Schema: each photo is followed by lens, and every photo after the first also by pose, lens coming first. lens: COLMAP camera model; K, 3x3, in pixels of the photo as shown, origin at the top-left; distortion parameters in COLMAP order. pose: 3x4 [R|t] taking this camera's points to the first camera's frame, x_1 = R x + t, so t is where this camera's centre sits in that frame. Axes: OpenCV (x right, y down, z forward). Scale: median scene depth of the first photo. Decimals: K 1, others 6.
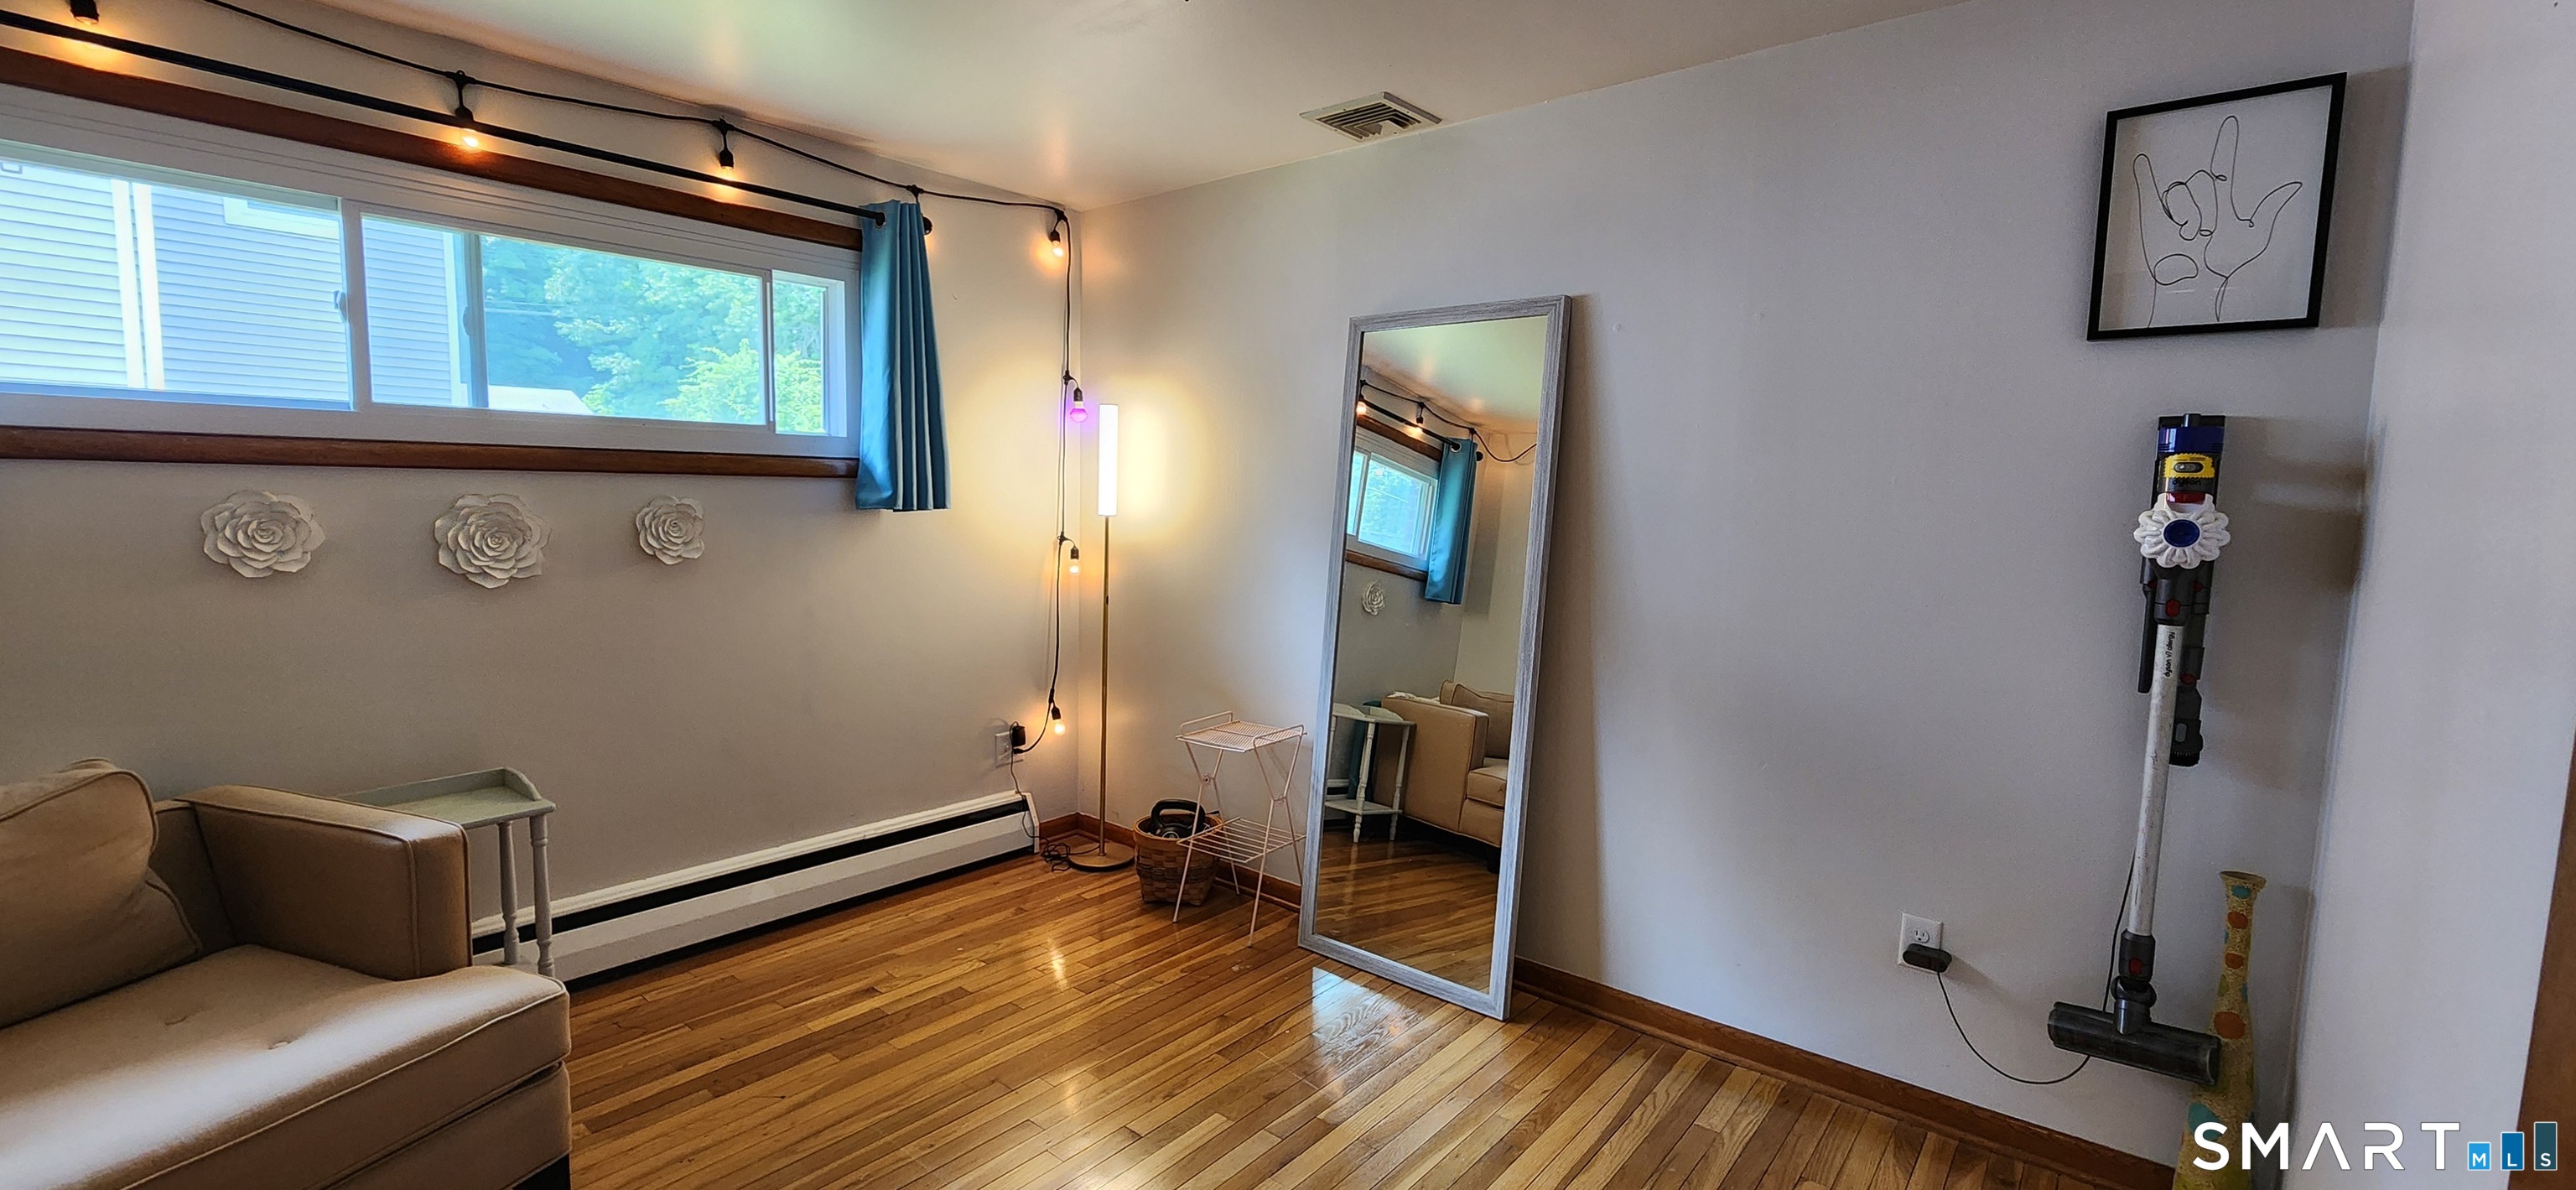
lens RADIAL K [[1056.4, 0, 1293.2], [0, 1056.4, 594.0], [0, 0, 1]] dist [-0.000298, -0.000674]
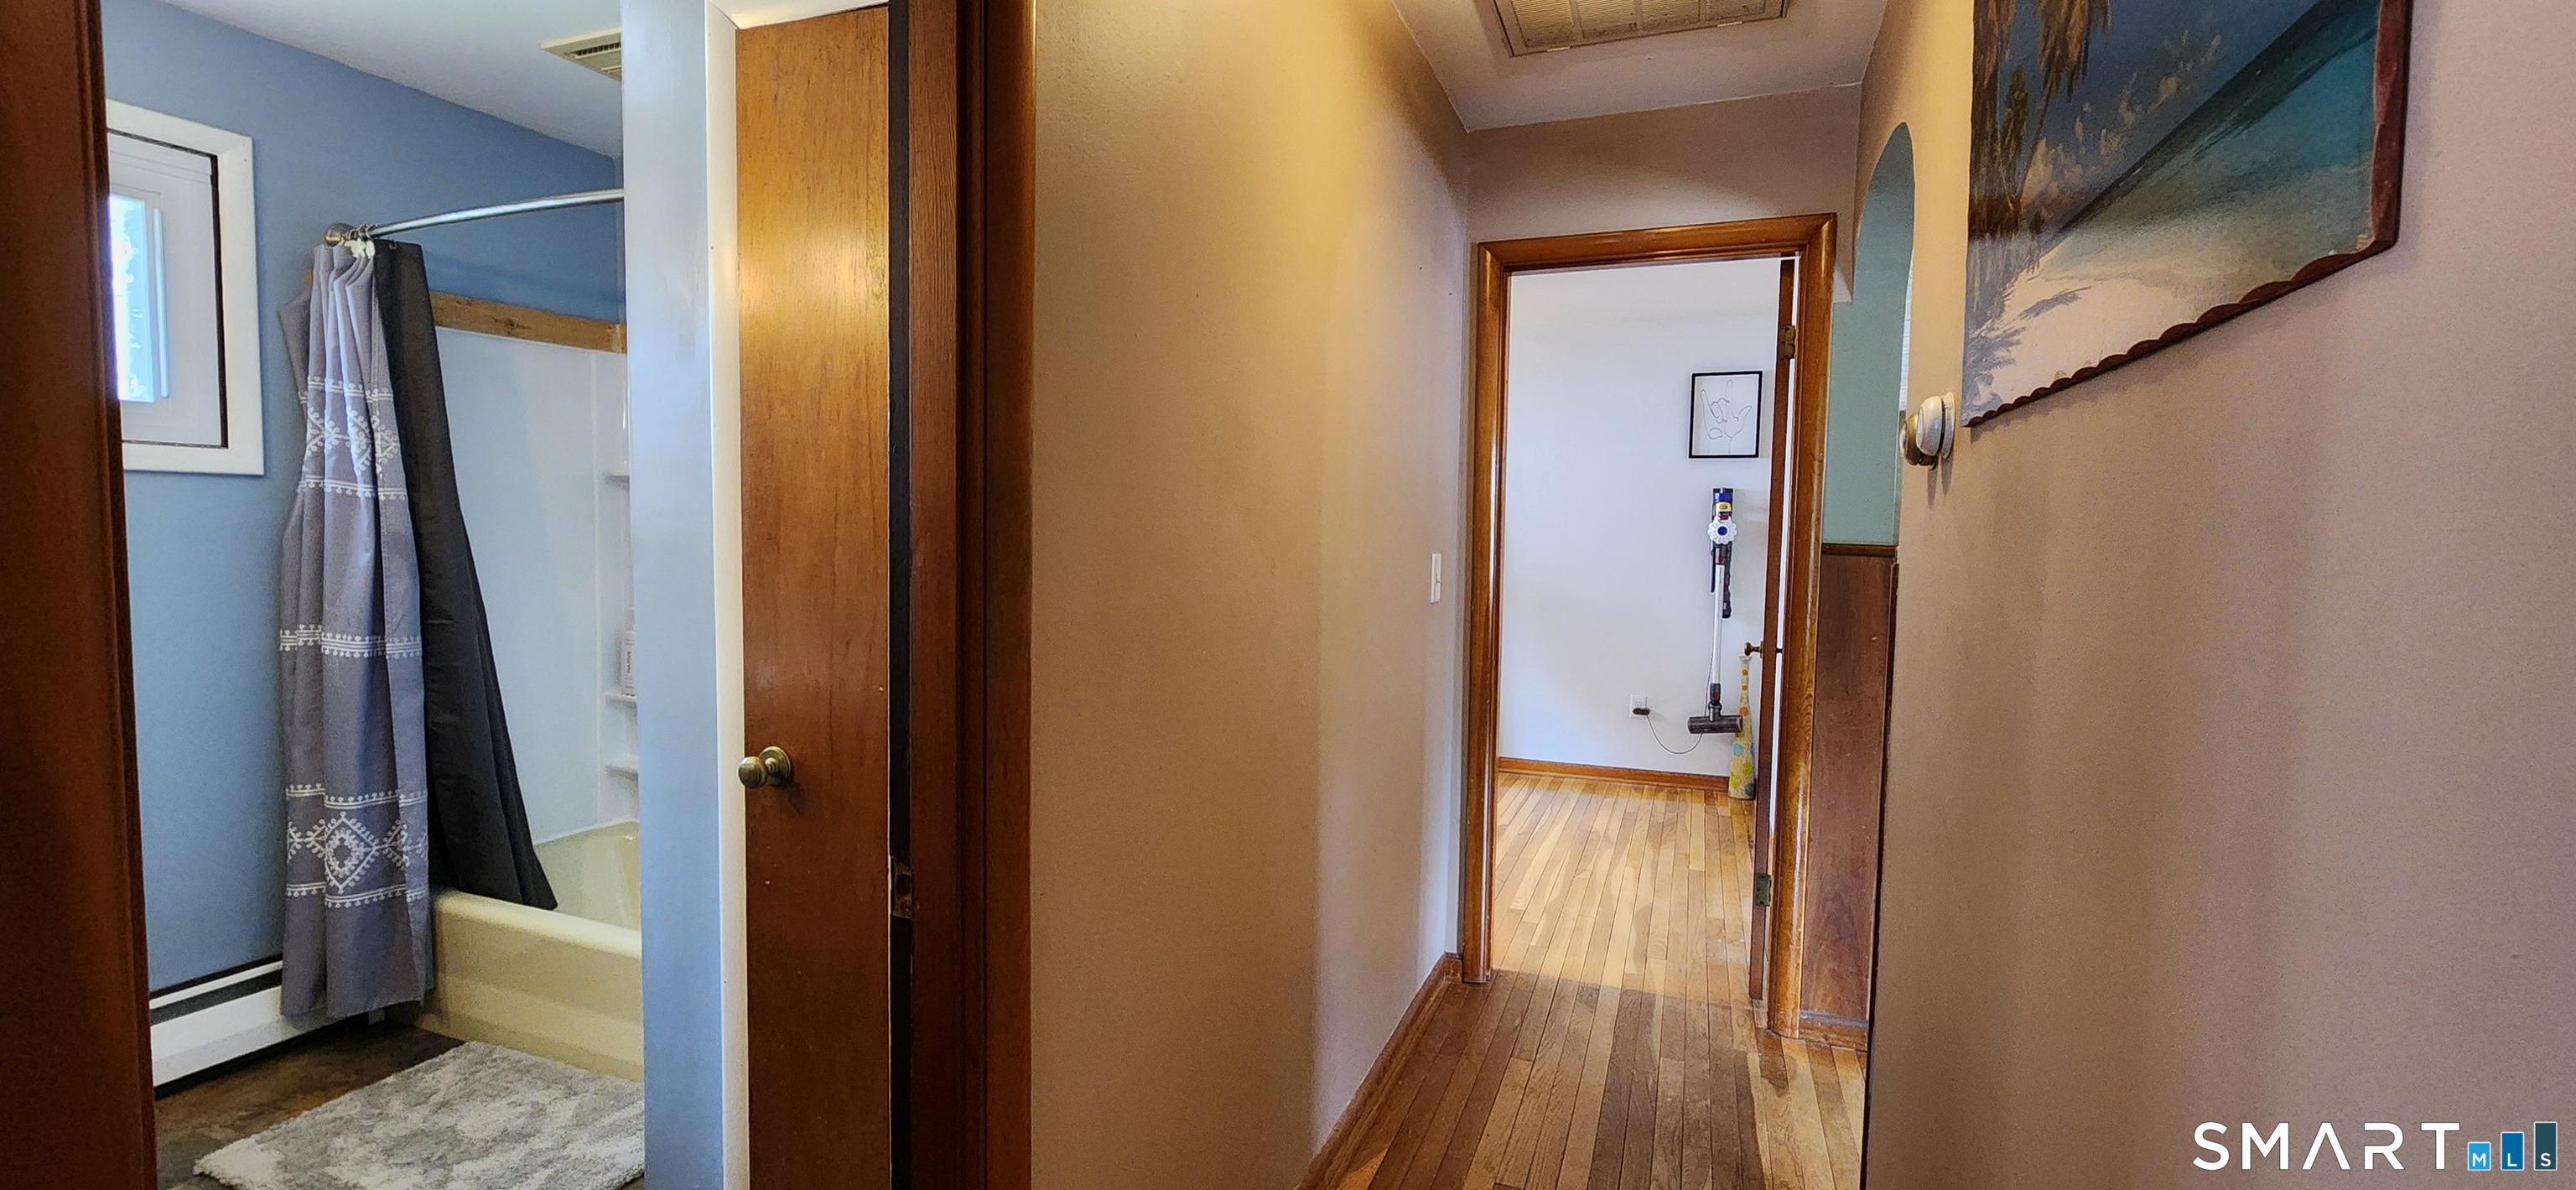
lens RADIAL K [[1056.4, 0, 1297.3], [0, 1056.4, 591.8], [0, 0, 1]] dist [-0.000298, -0.000674]
pose [[0.947894, -0.024311, 0.317657, -0.465561], [0.035099, 0.998984, -0.028281, 0.059376], [-0.316646, 0.037957, 0.947784, -0.536626]]
